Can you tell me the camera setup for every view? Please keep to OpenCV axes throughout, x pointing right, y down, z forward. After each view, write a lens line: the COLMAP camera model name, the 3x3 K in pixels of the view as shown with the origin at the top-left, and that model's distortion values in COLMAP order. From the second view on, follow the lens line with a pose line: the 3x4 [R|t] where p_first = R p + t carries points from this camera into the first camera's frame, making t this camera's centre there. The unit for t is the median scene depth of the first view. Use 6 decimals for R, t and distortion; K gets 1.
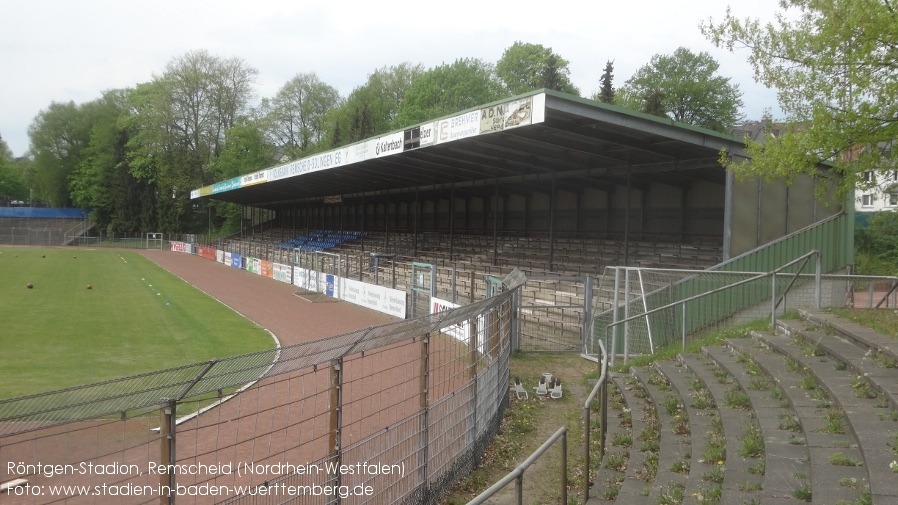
lens RADIAL K [[1034.4, 0, 449.0], [0, 1034.4, 252.5], [0, 0, 1]] dist [-0.035544, -0.017096]
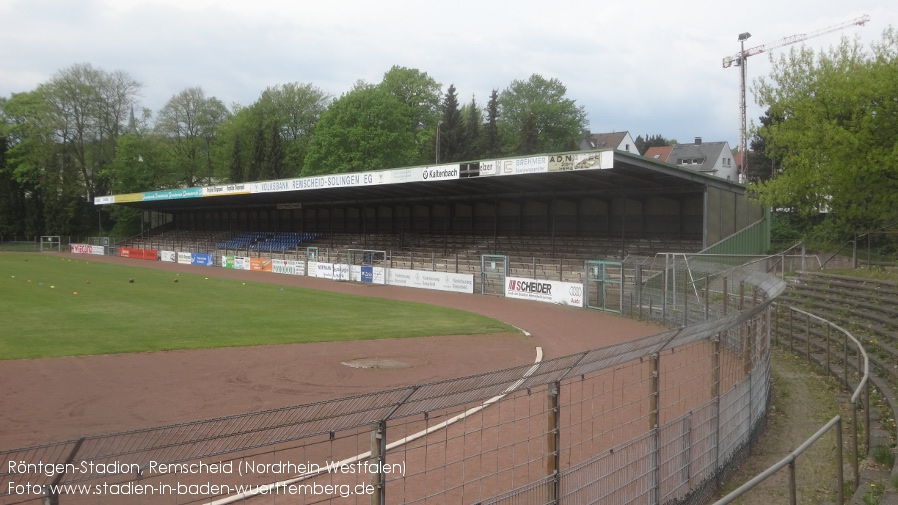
lens RADIAL K [[1034.4, 0, 449.0], [0, 1034.4, 252.5], [0, 0, 1]] dist [-0.035544, -0.017096]
pose [[0.975661, -0.020351, 0.218339, -0.172928], [0.019394, 0.999791, 0.006522, -0.001850], [-0.218426, -0.002129, 0.975851, -0.186704]]
